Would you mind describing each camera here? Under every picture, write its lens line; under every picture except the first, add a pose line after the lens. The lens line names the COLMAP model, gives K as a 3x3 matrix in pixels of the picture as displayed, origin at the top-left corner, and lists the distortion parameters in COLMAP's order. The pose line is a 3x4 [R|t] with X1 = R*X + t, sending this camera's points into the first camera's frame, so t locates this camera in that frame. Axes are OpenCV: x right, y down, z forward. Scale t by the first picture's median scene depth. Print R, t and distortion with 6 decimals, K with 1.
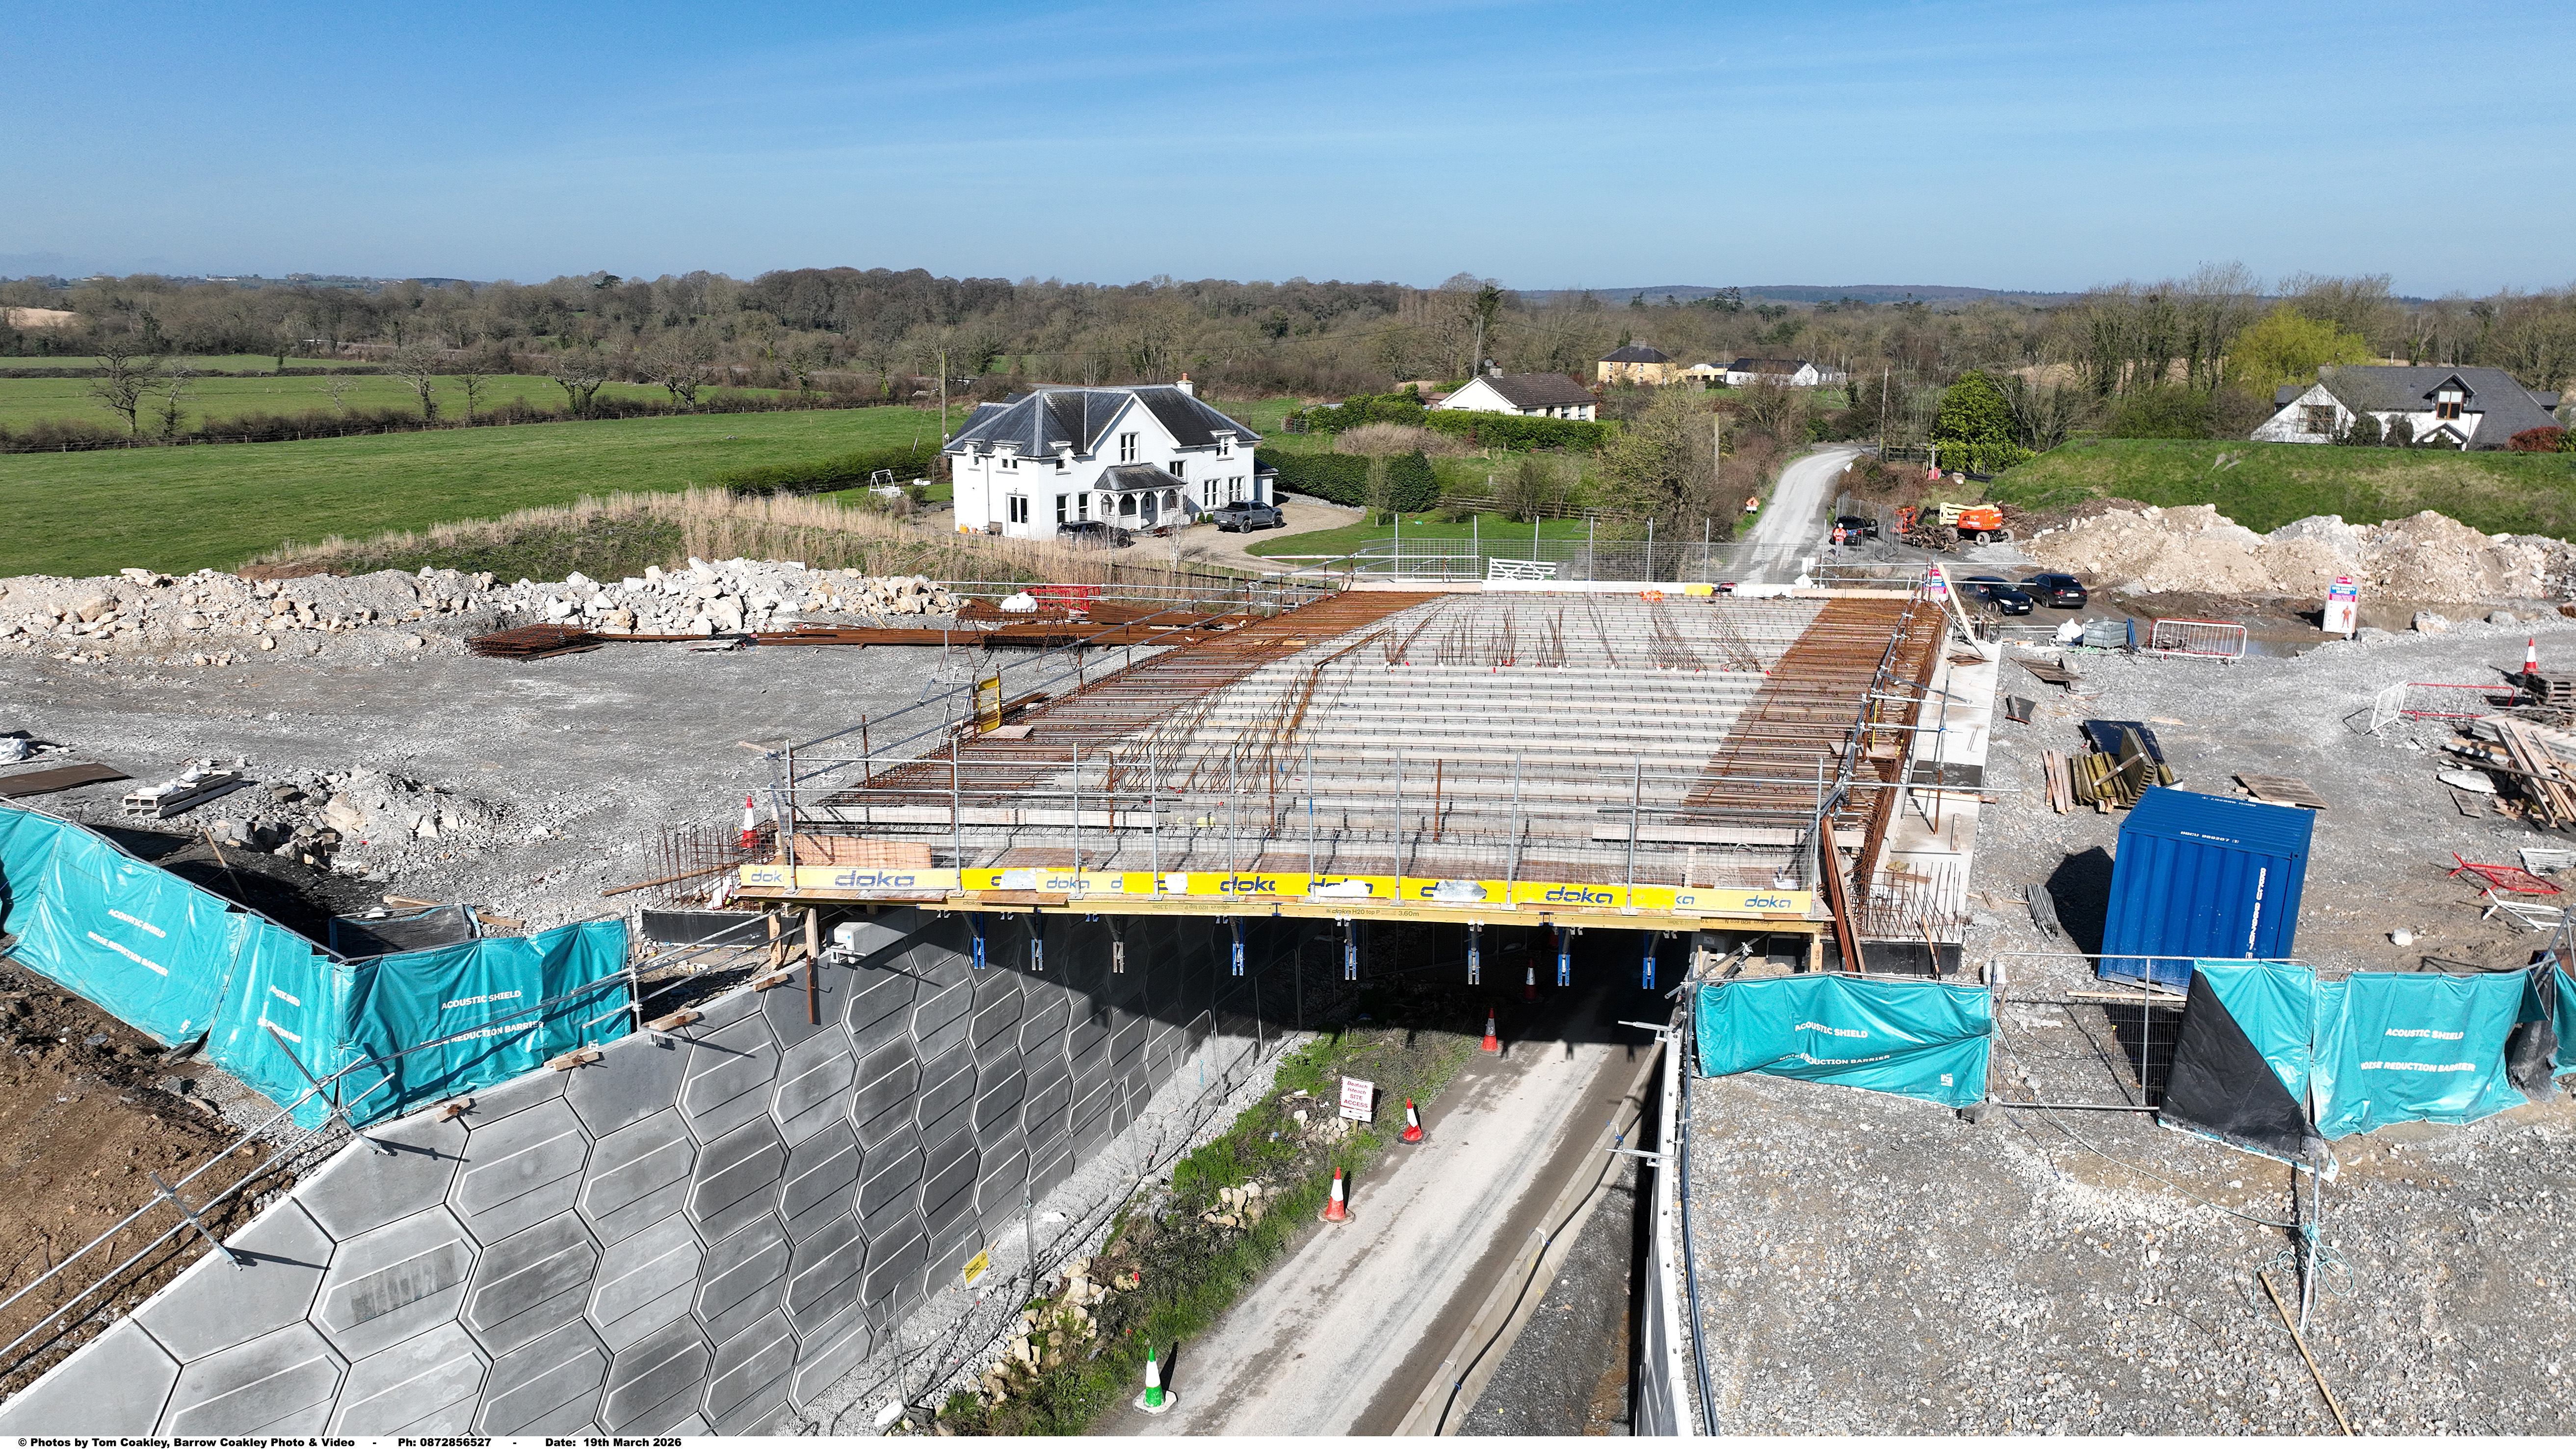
lens RADIAL K [[1824.3, 0, 1291.2], [0, 1824.3, 715.0], [0, 0, 1]] dist [0.006018, 0.003810]
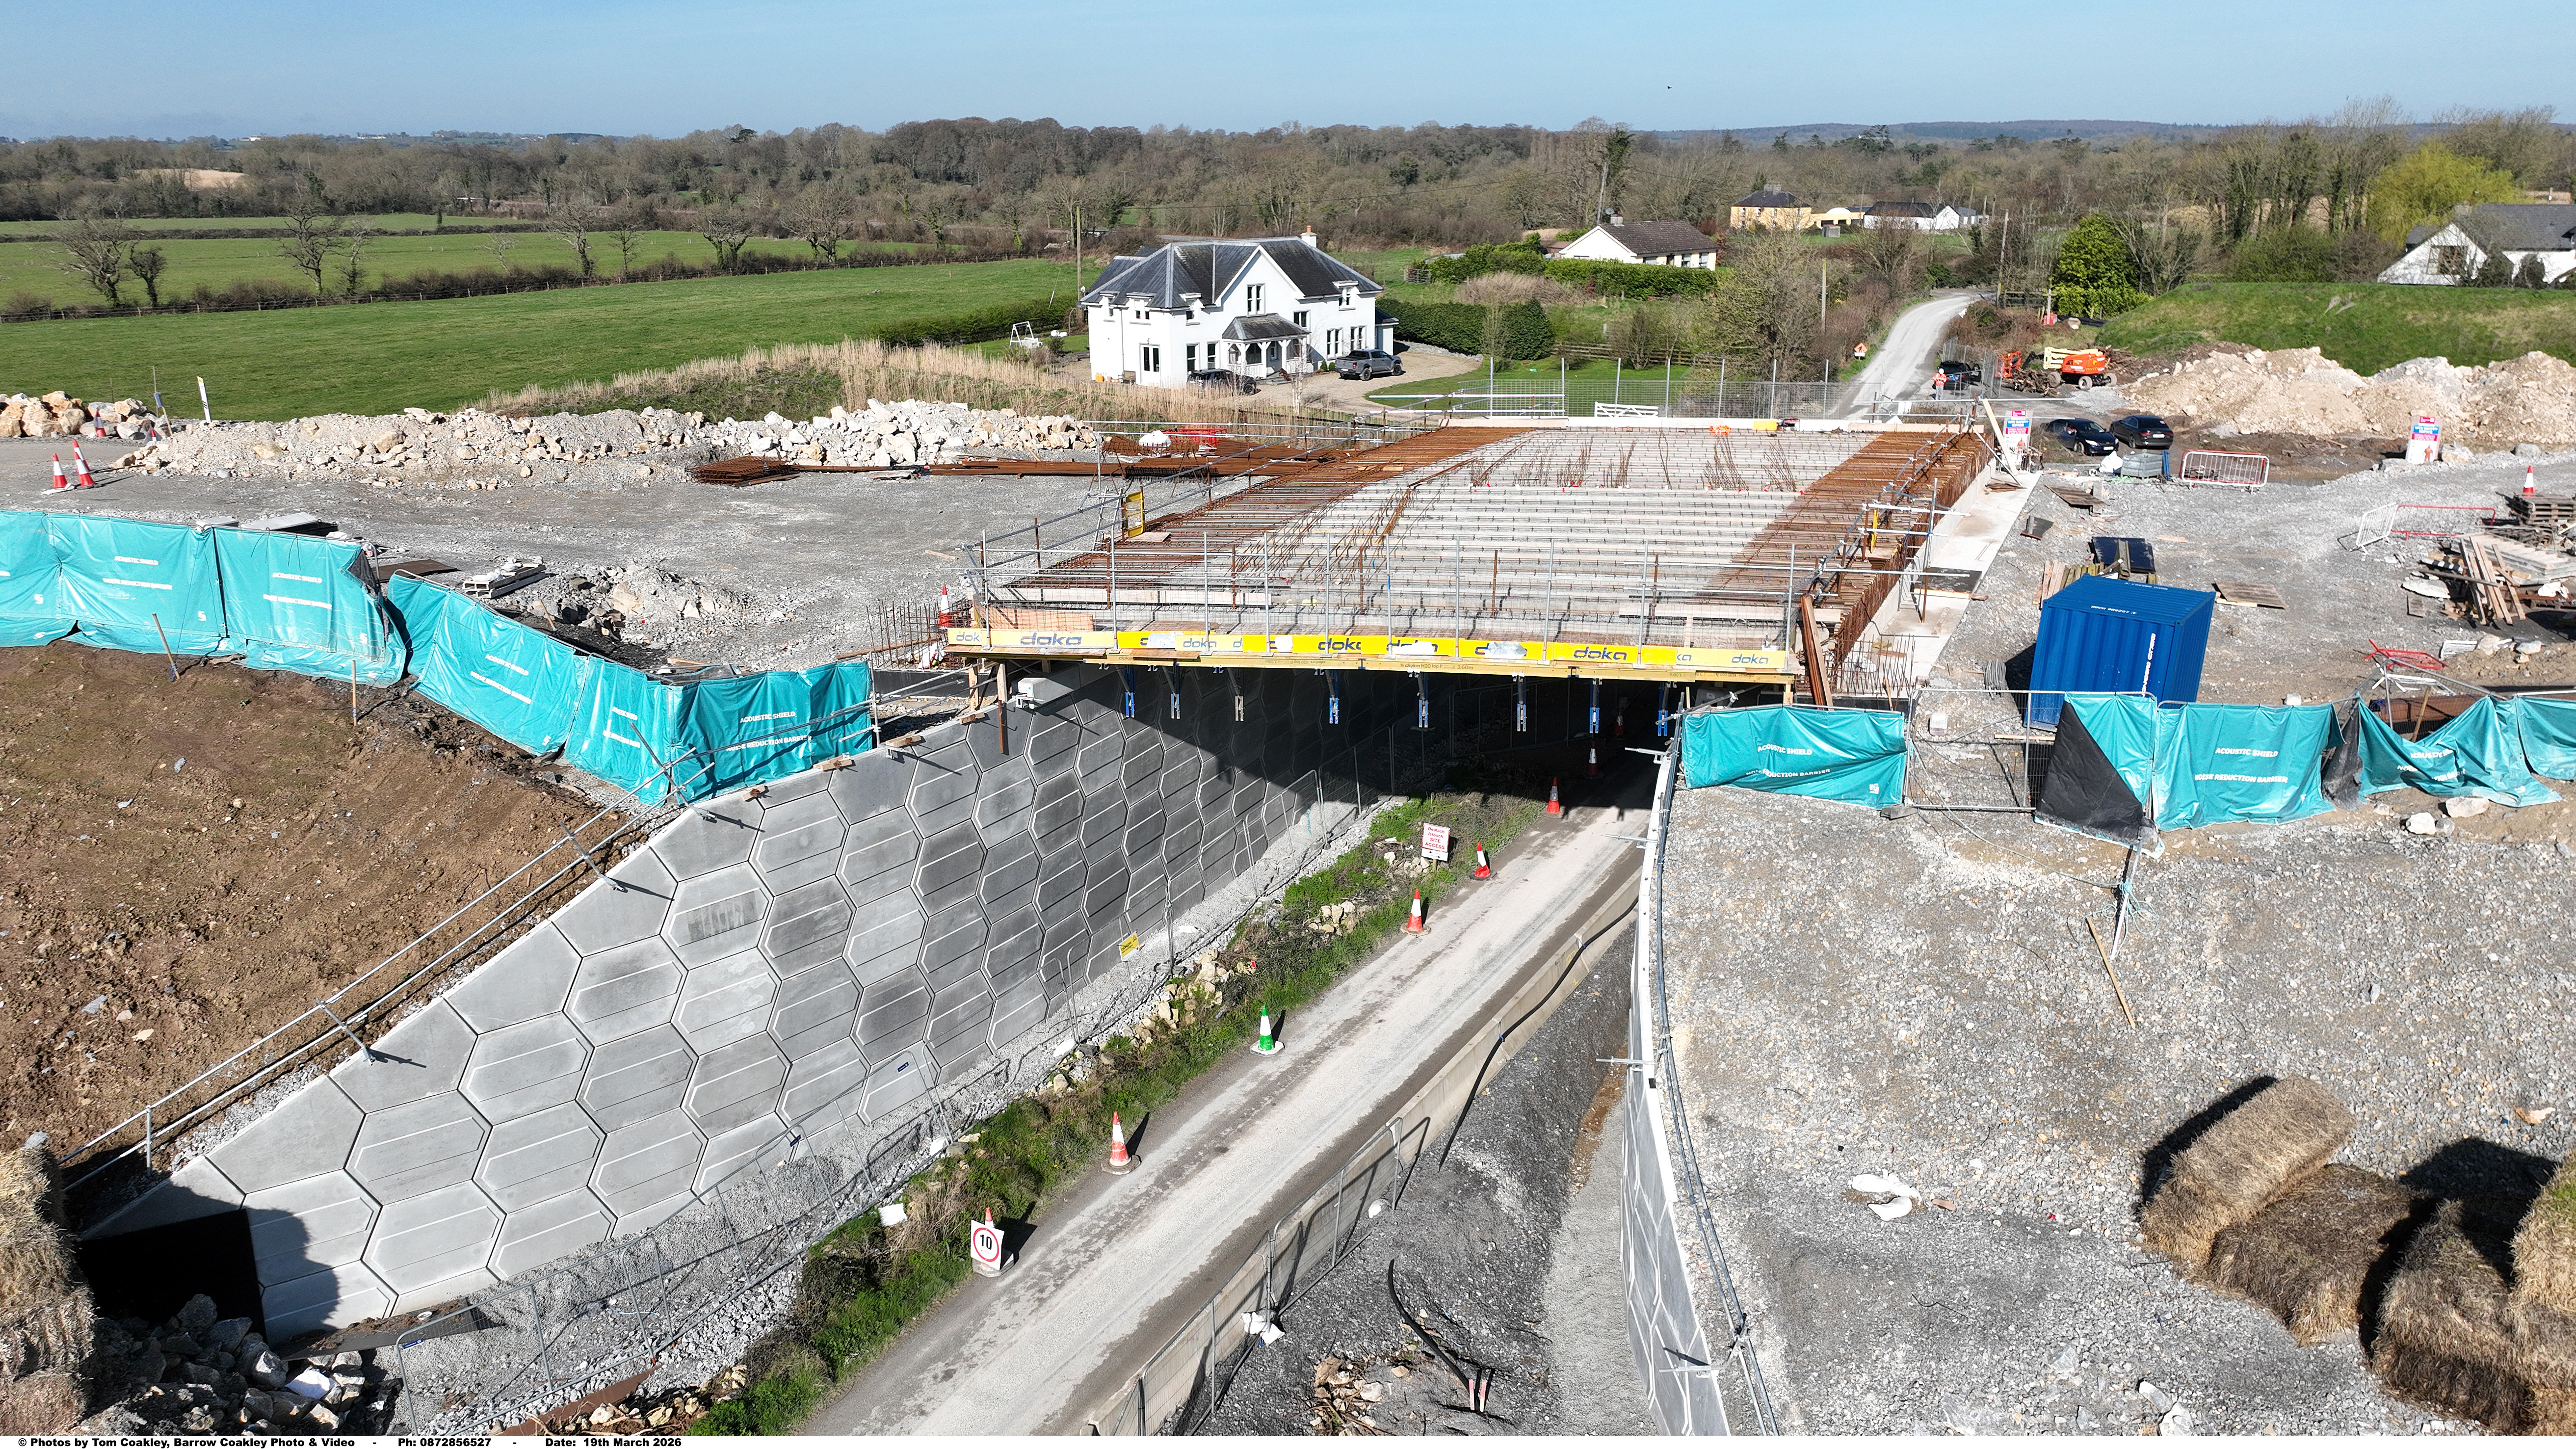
lens RADIAL K [[1824.3, 0, 1292.6], [0, 1824.3, 727.1], [0, 0, 1]] dist [0.006018, 0.003810]
pose [[0.997579, 0.009049, -0.068957, 0.018824], [-0.003150, 0.996361, 0.085180, 0.024506], [0.069476, -0.084757, 0.993977, -0.162296]]
